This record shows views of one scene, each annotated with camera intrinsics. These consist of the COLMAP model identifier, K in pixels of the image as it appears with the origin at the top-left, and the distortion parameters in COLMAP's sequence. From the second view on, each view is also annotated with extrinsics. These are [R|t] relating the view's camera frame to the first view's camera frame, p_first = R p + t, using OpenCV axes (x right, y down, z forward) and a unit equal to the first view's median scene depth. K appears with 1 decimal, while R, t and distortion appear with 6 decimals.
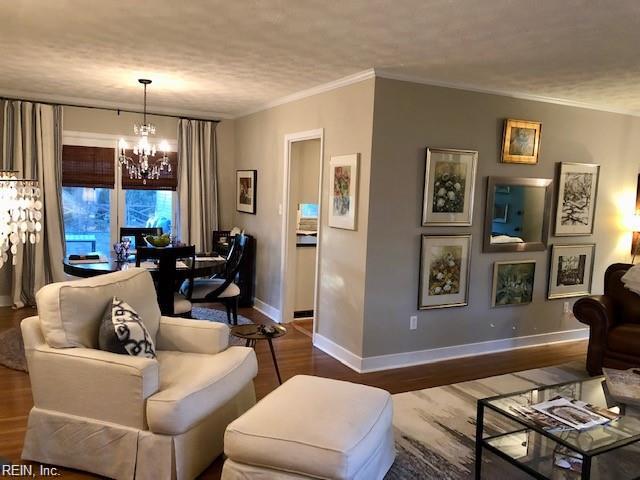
lens RADIAL K [[519.7, 0, 320.1], [0, 519.7, 241.5], [0, 0, 1]] dist [0.037299, -0.031700]
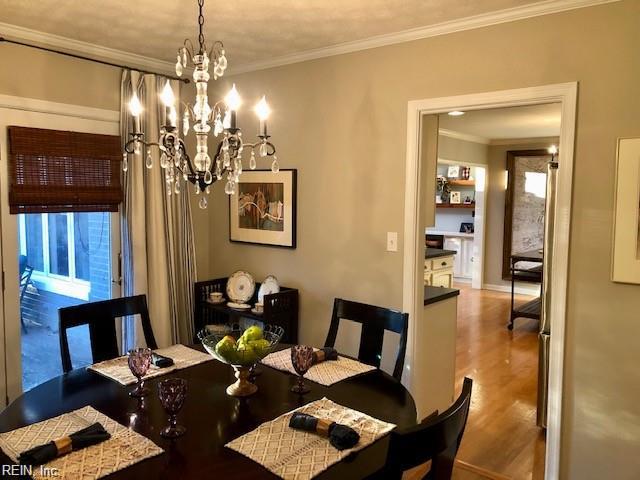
lens RADIAL K [[519.7, 0, 320.5], [0, 519.7, 242.3], [0, 0, 1]] dist [0.037299, -0.031700]
pose [[0.918521, -0.063681, 0.390210, -0.315558], [0.062518, 0.997920, 0.015697, -0.065788], [-0.390398, 0.009977, 0.920592, 0.475592]]
